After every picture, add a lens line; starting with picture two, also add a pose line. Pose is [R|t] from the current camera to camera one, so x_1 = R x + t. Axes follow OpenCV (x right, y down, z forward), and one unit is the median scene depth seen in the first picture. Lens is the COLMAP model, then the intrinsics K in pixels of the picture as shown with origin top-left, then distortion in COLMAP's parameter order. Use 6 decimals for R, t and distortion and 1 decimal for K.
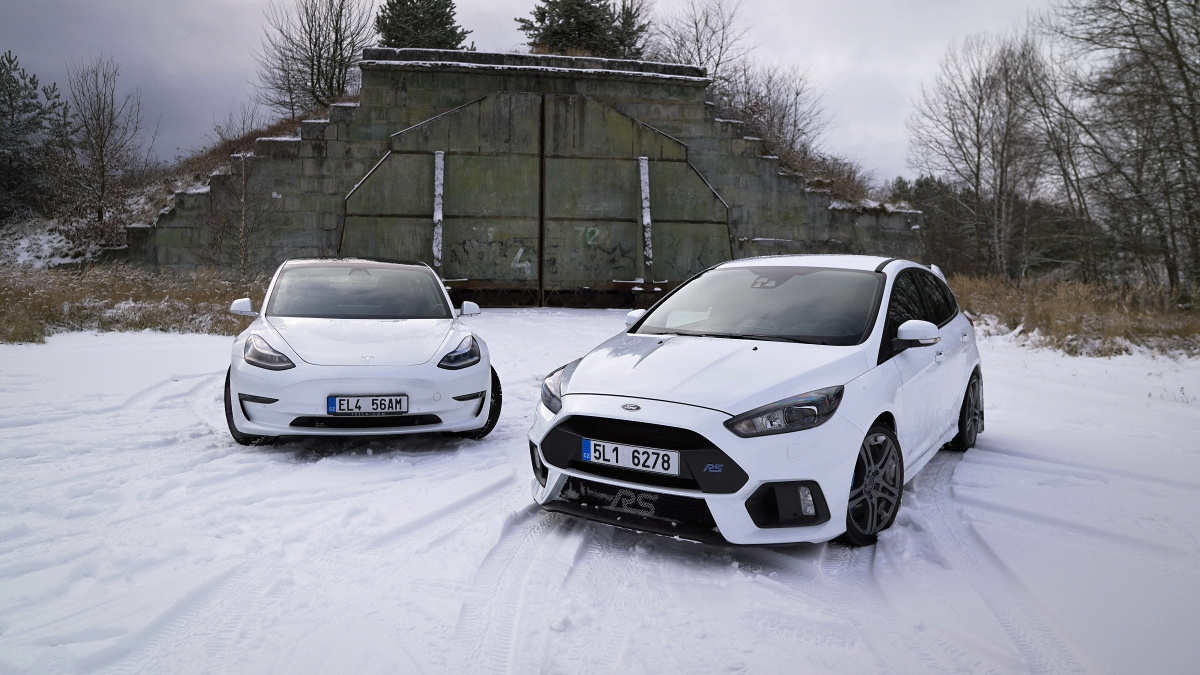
lens RADIAL K [[725.2, 0, 599.4], [0, 725.2, 310.2], [0, 0, 1]] dist [-0.038492, -0.001072]
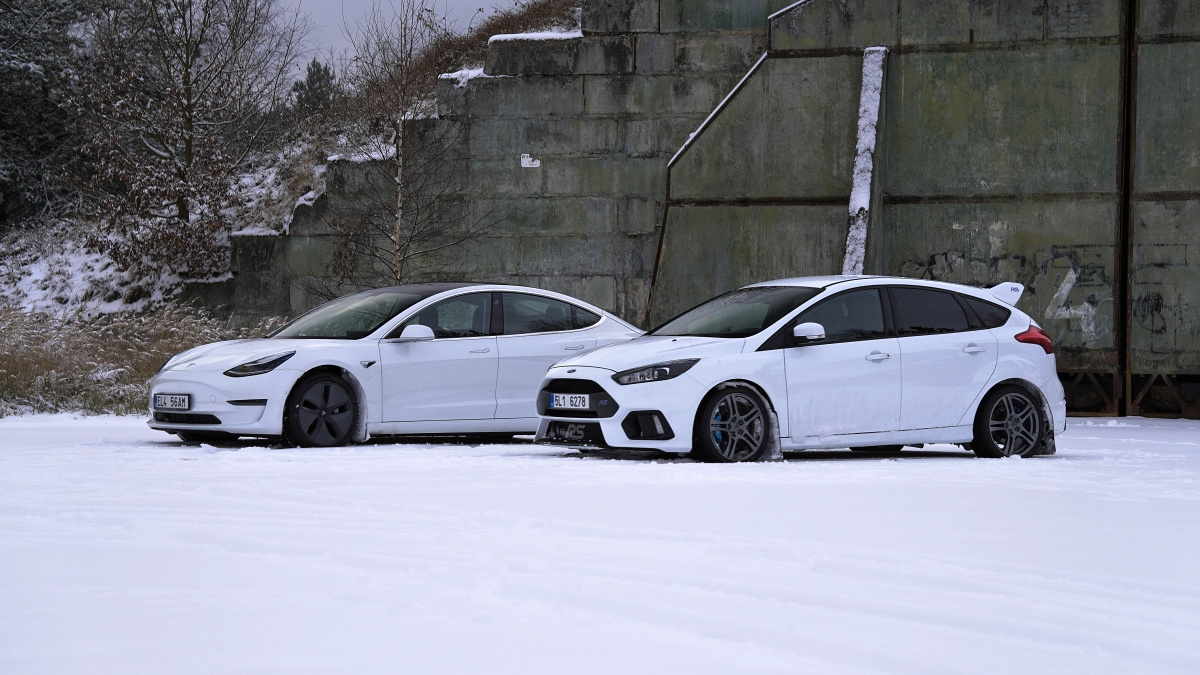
lens RADIAL K [[2773.3, 0, 617.2], [0, 2773.3, 340.8], [0, 0, 1]] dist [0.650267, 0.823184]
pose [[0.908555, -0.003332, -0.417752, 0.329488], [-0.022485, 0.998129, -0.056861, 0.050484], [0.417160, 0.061055, 0.906780, -0.553546]]
